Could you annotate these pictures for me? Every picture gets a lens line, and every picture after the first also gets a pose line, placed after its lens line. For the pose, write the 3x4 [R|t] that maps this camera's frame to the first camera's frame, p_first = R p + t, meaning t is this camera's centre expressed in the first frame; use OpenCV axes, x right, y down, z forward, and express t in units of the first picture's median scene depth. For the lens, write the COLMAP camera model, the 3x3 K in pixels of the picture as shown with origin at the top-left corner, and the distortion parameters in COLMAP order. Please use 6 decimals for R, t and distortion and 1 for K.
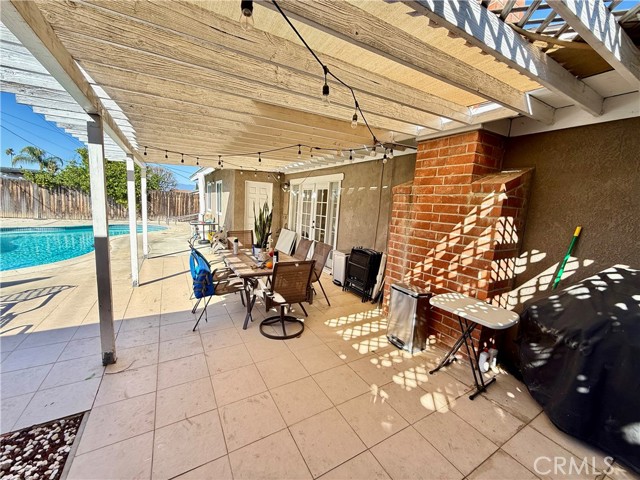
lens RADIAL K [[254.4, 0, 317.6], [0, 254.4, 242.1], [0, 0, 1]] dist [-0.001433, 0.000575]
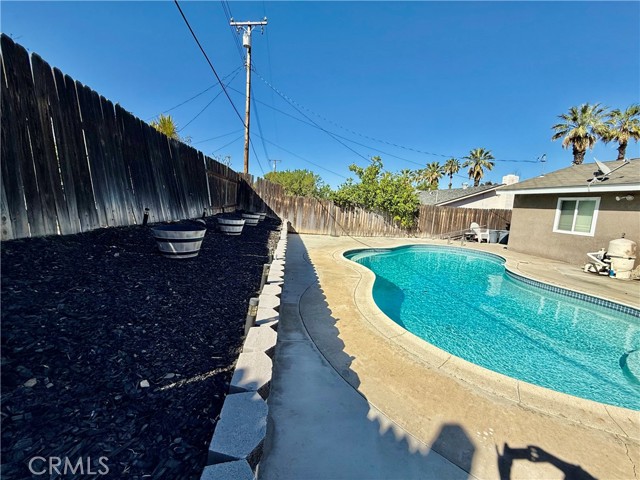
lens RADIAL K [[254.4, 0, 318.9], [0, 254.4, 237.9], [0, 0, 1]] dist [-0.001433, 0.000575]
pose [[0.918262, 0.033192, -0.394579, -1.304228], [-0.046928, 0.998580, -0.025210, -0.093116], [0.393182, 0.041666, 0.918516, 0.023695]]
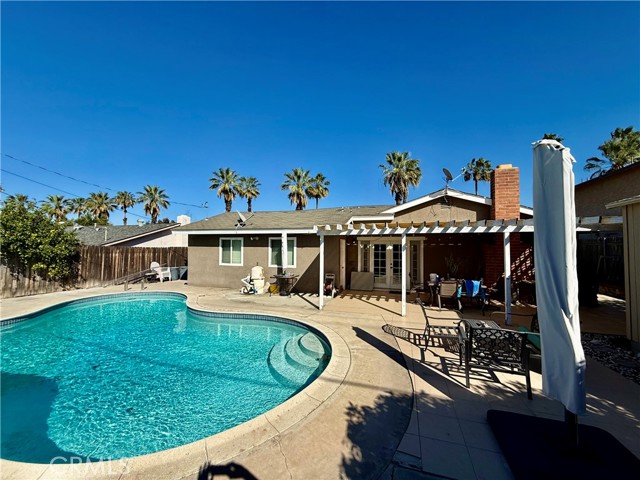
lens RADIAL K [[254.4, 0, 319.6], [0, 254.4, 241.1], [0, 0, 1]] dist [-0.001433, 0.000575]
pose [[0.754884, -0.042114, 0.654505, -1.283150], [0.137312, 0.985969, -0.094929, -0.120967], [-0.641324, 0.161532, 0.750074, 0.060498]]
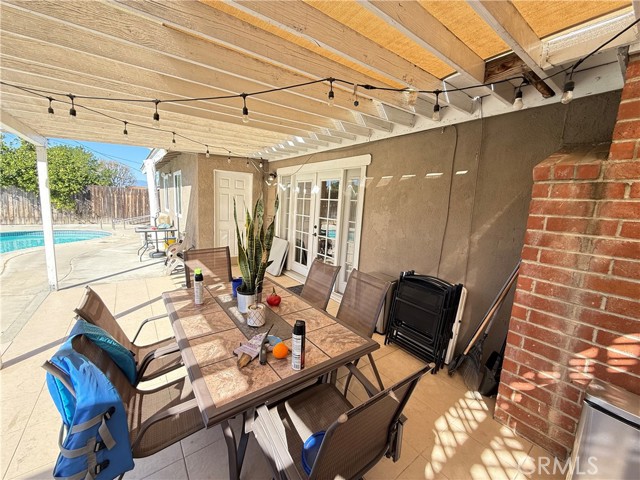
lens RADIAL K [[254.4, 0, 317.4], [0, 254.4, 240.7], [0, 0, 1]] dist [-0.001433, 0.000575]
pose [[0.994037, -0.024111, 0.106344, -0.079092], [0.023518, 0.999700, 0.006823, -0.042760], [-0.106477, -0.004281, 0.994306, 0.270798]]
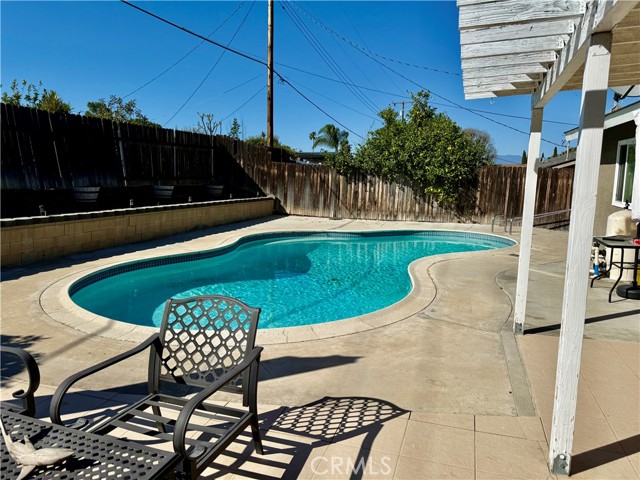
lens RADIAL K [[449.5, 0, 316.7], [0, 449.5, 246.5], [0, 0, 1]] dist [0.031163, -0.013503]
pose [[0.655649, 0.063164, -0.752419, -0.313153], [-0.077920, 0.996835, 0.015783, -0.051535], [0.751034, 0.048280, 0.658496, 0.247132]]
